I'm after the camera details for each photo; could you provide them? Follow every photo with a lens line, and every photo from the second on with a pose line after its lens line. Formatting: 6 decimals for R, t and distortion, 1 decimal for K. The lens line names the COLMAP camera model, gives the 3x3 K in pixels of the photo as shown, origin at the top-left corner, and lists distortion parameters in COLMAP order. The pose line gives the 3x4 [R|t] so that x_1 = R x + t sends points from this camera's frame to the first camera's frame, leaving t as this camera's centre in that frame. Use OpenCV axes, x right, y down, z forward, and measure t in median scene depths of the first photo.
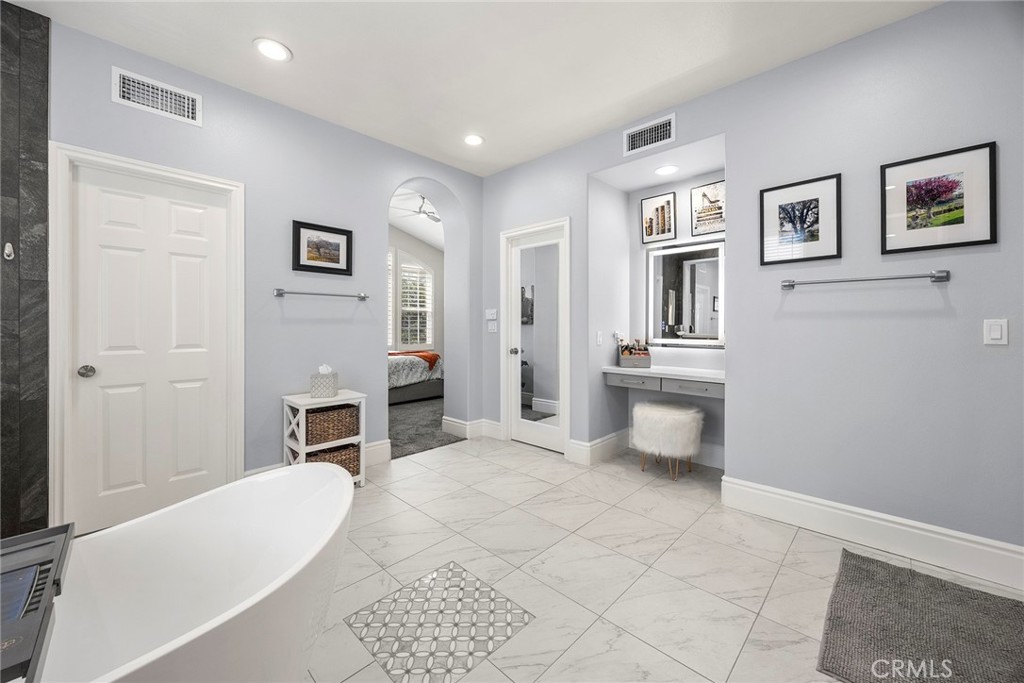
lens RADIAL K [[393.7, 0, 512.2], [0, 393.7, 326.6], [0, 0, 1]] dist [-0.007134, 0.000103]
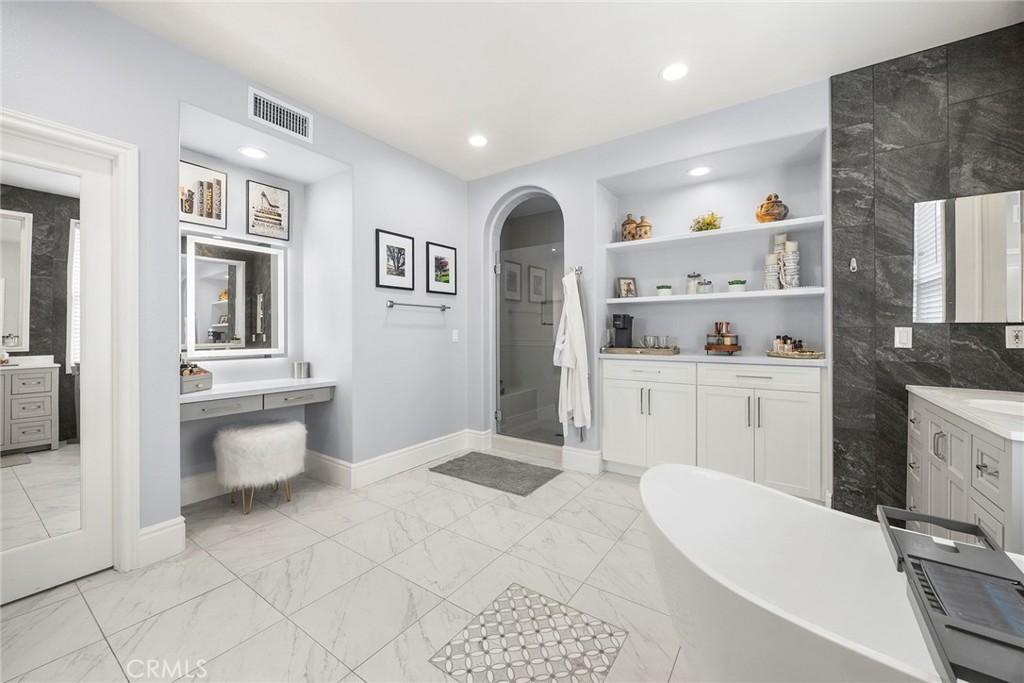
lens RADIAL K [[393.7, 0, 507.3], [0, 393.7, 331.2], [0, 0, 1]] dist [-0.007134, 0.000103]
pose [[-0.152729, 0.004389, 0.988258, -0.730782], [0.005500, 0.999978, -0.003591, -0.002953], [-0.988253, 0.004887, -0.152750, 0.795209]]
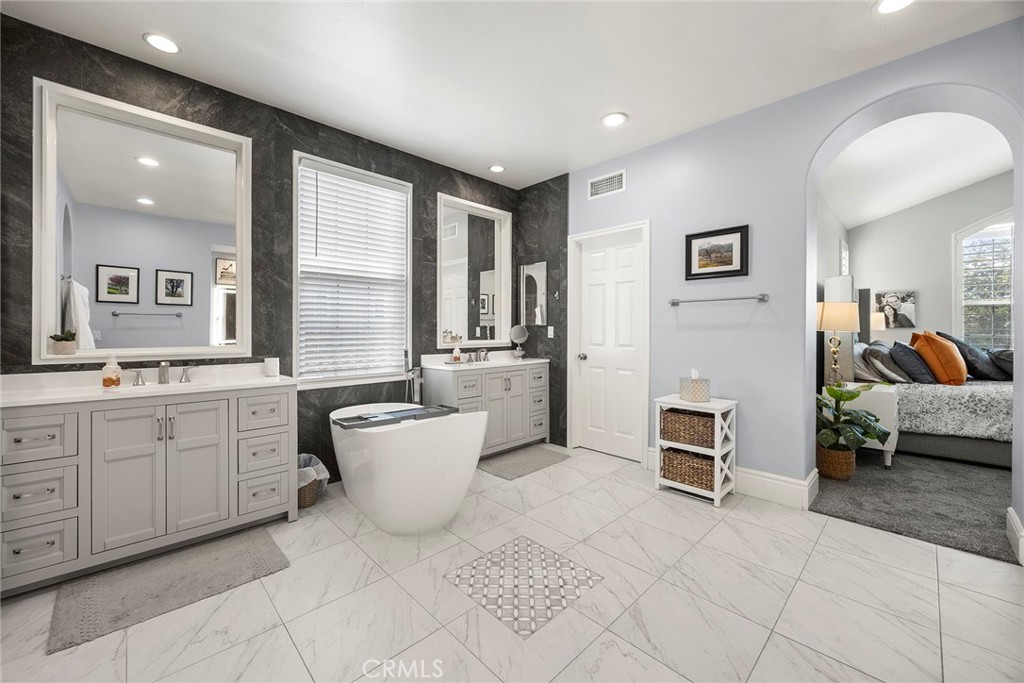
lens RADIAL K [[393.7, 0, 508.5], [0, 393.7, 333.5], [0, 0, 1]] dist [-0.007134, 0.000103]
pose [[-0.037596, 0.006844, -0.999270, 0.665950], [-0.004437, 0.999966, 0.007016, -0.002453], [0.999283, 0.004698, -0.037565, 0.660494]]
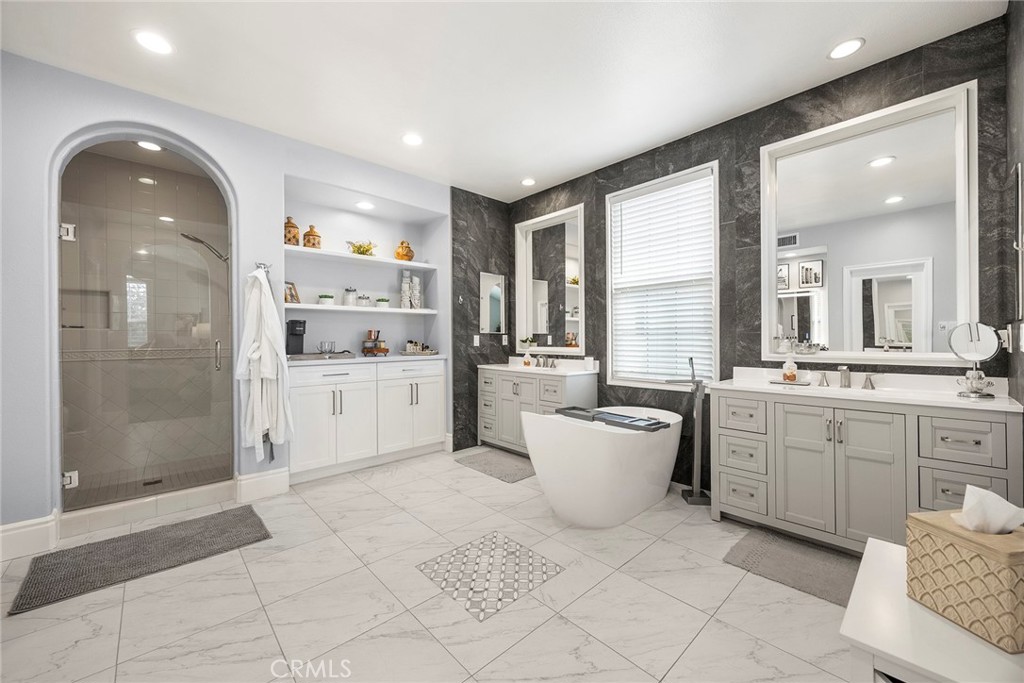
lens RADIAL K [[393.7, 0, 510.3], [0, 393.7, 337.0], [0, 0, 1]] dist [-0.007134, 0.000103]
pose [[-0.998001, 0.006365, 0.062871, -0.222614], [0.006489, 0.999977, 0.001760, -0.004888], [-0.062858, 0.002165, -0.998020, 1.502756]]
